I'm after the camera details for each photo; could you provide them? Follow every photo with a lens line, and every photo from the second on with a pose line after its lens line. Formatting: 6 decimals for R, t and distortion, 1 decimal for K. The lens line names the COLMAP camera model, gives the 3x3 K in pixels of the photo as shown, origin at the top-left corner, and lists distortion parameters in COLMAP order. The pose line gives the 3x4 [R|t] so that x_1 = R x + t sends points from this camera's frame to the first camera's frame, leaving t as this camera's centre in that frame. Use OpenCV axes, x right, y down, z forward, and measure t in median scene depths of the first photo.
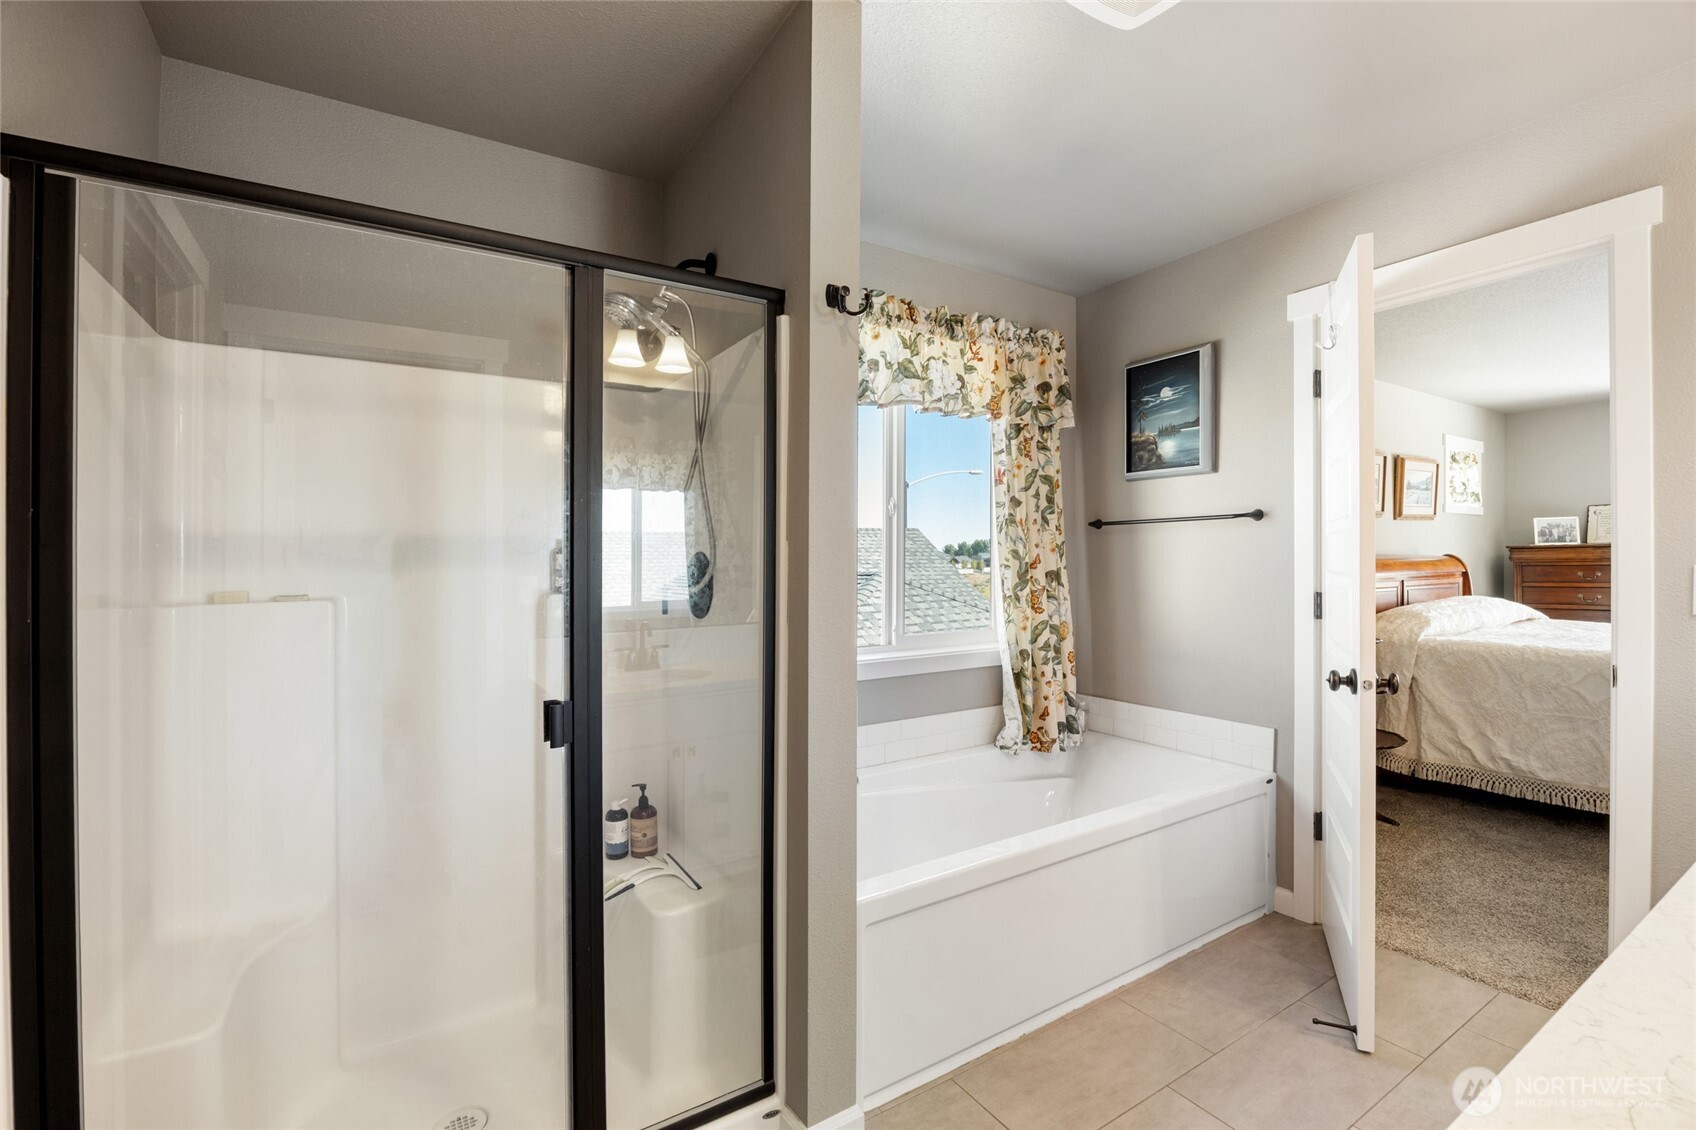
lens RADIAL K [[737.1, 0, 857.6], [0, 737.1, 561.2], [0, 0, 1]] dist [-0.018281, 0.002469]
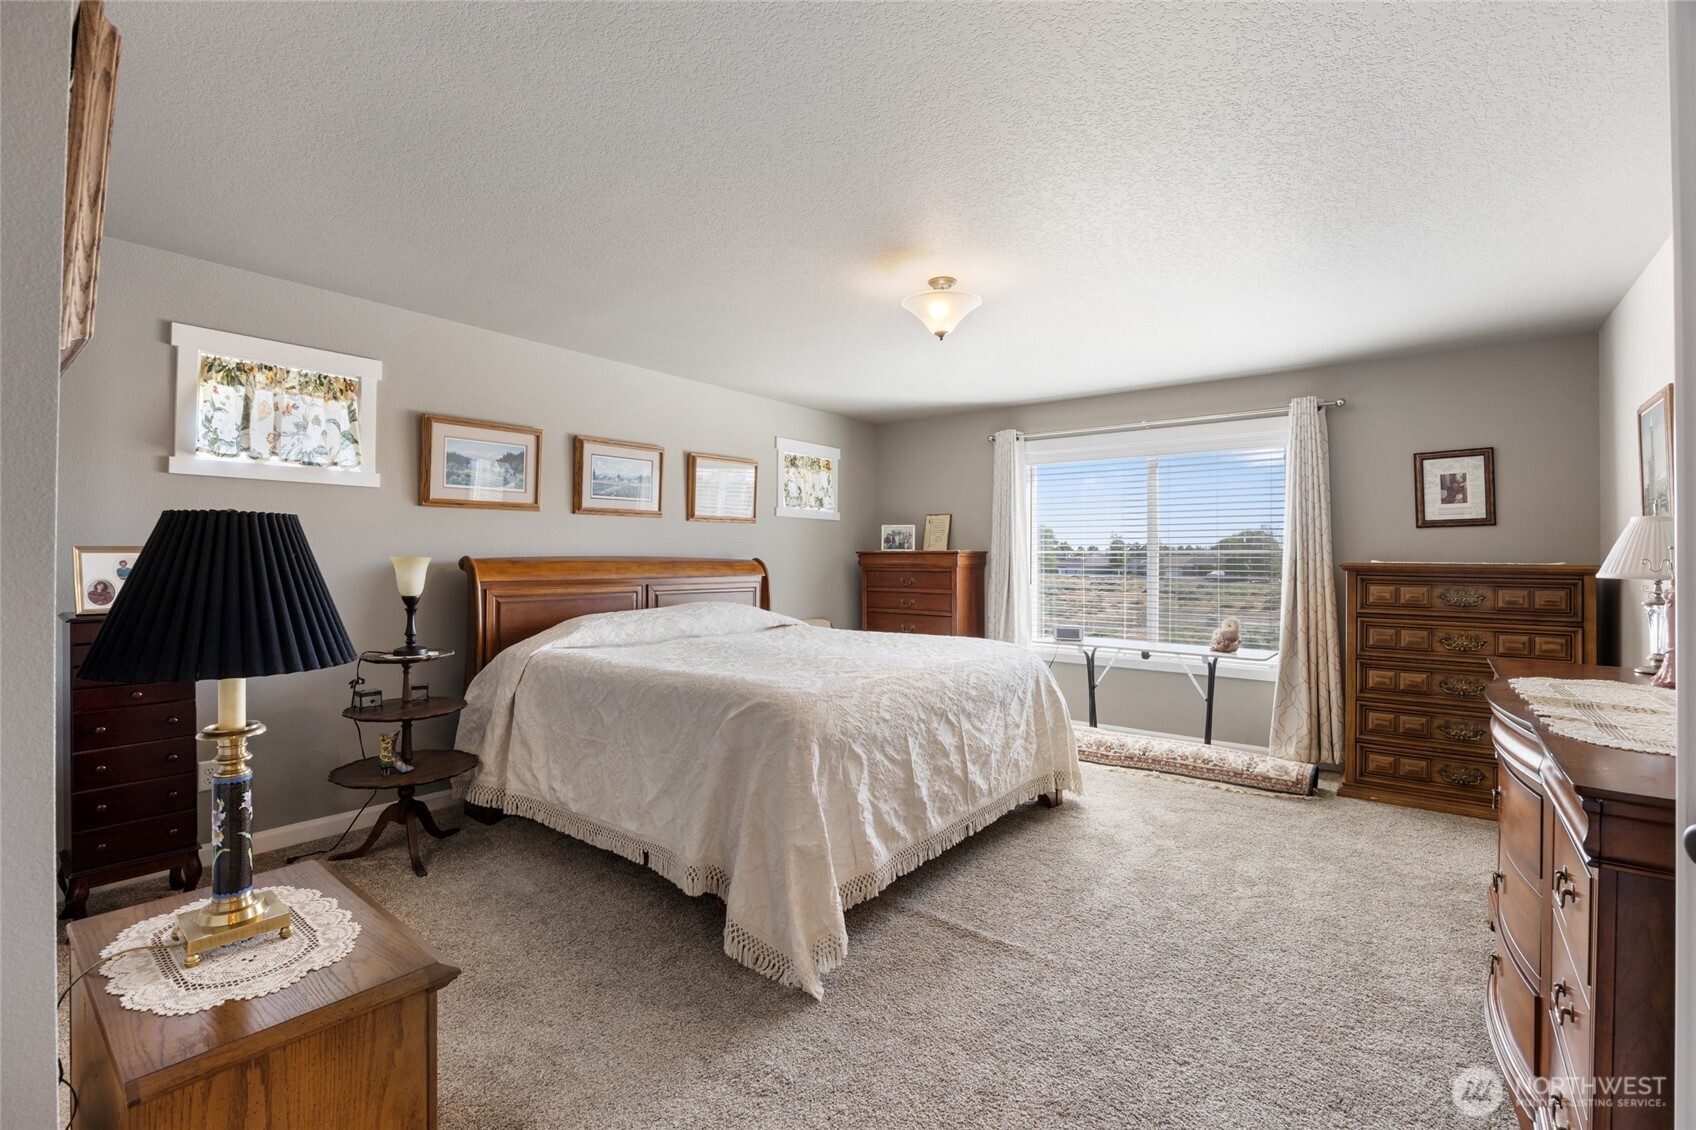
lens RADIAL K [[737.1, 0, 848.1], [0, 737.1, 554.4], [0, 0, 1]] dist [-0.018281, 0.002469]
pose [[0.944245, 0.020377, 0.328612, 0.565427], [-0.017710, 0.999781, -0.011105, -0.005457], [-0.328766, 0.004666, 0.944400, 0.024419]]
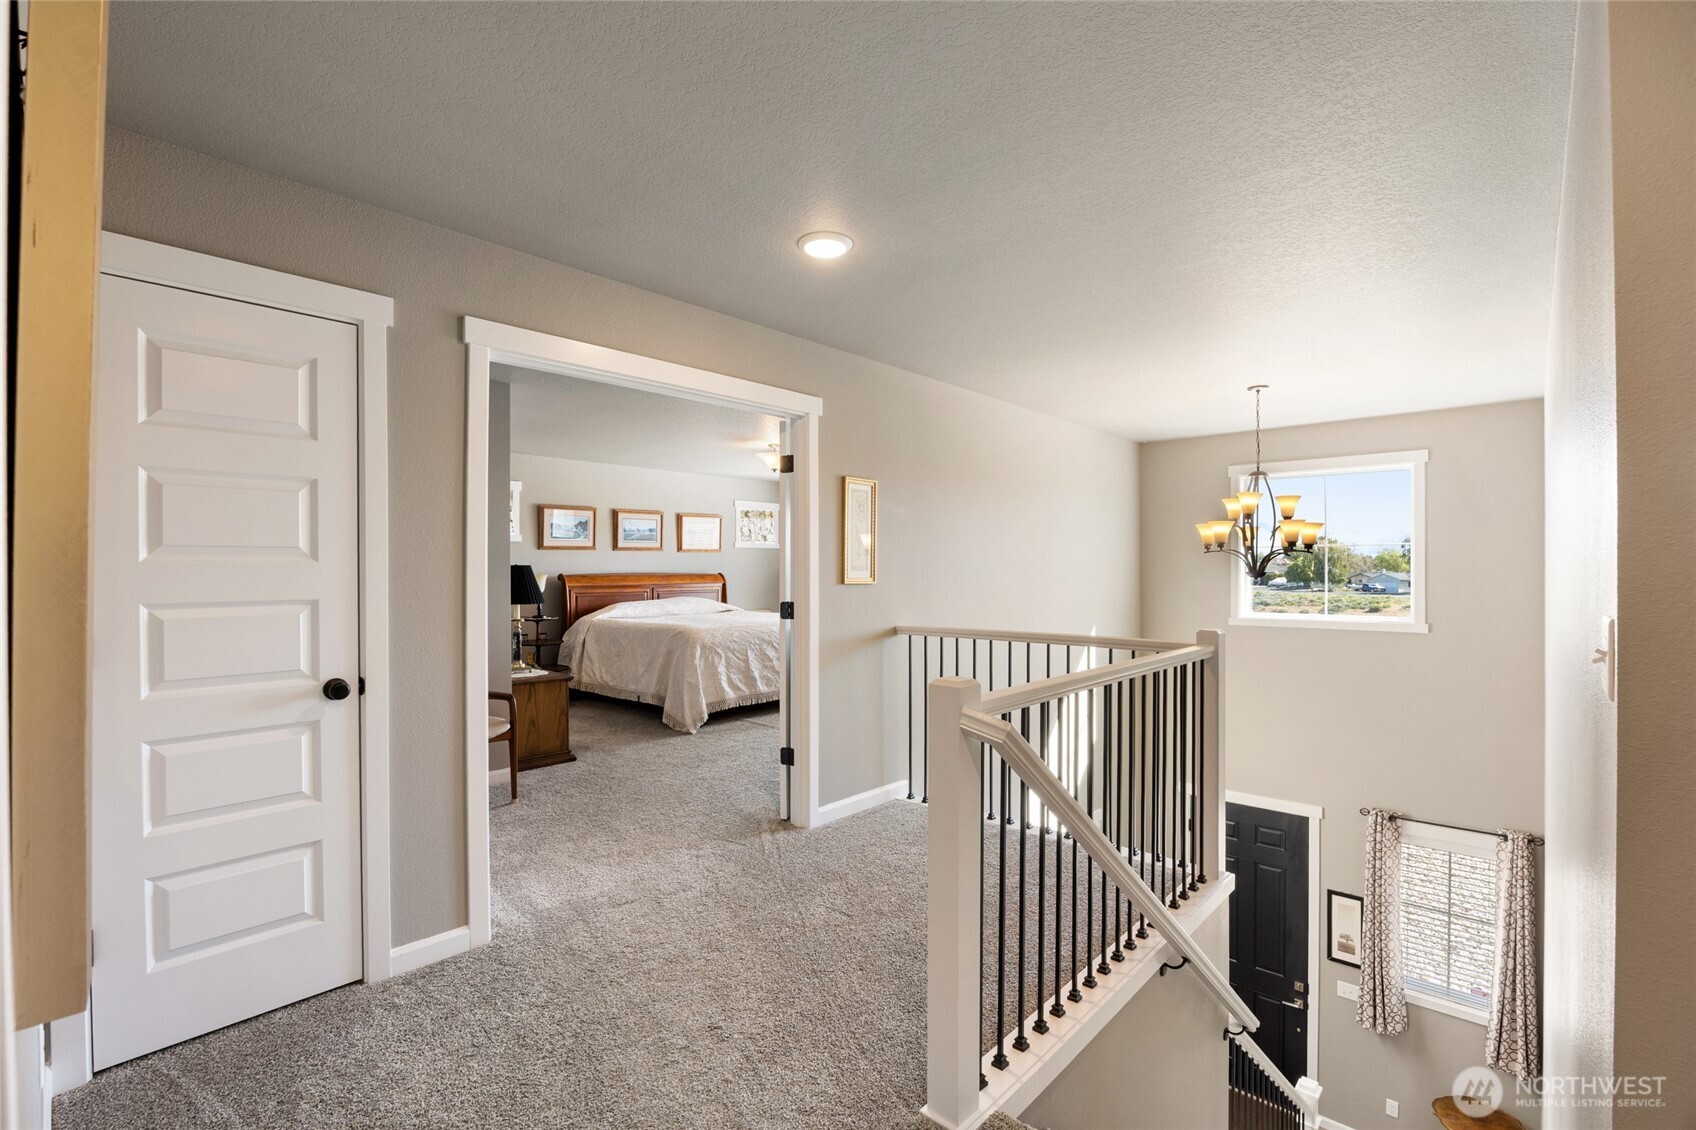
lens RADIAL K [[737.1, 0, 851.7], [0, 737.1, 576.0], [0, 0, 1]] dist [-0.018281, 0.002469]
pose [[0.966245, 0.008069, 0.257498, 0.626004], [-0.009615, 0.999943, 0.004745, -0.012339], [-0.257444, -0.007061, 0.966267, -0.676728]]
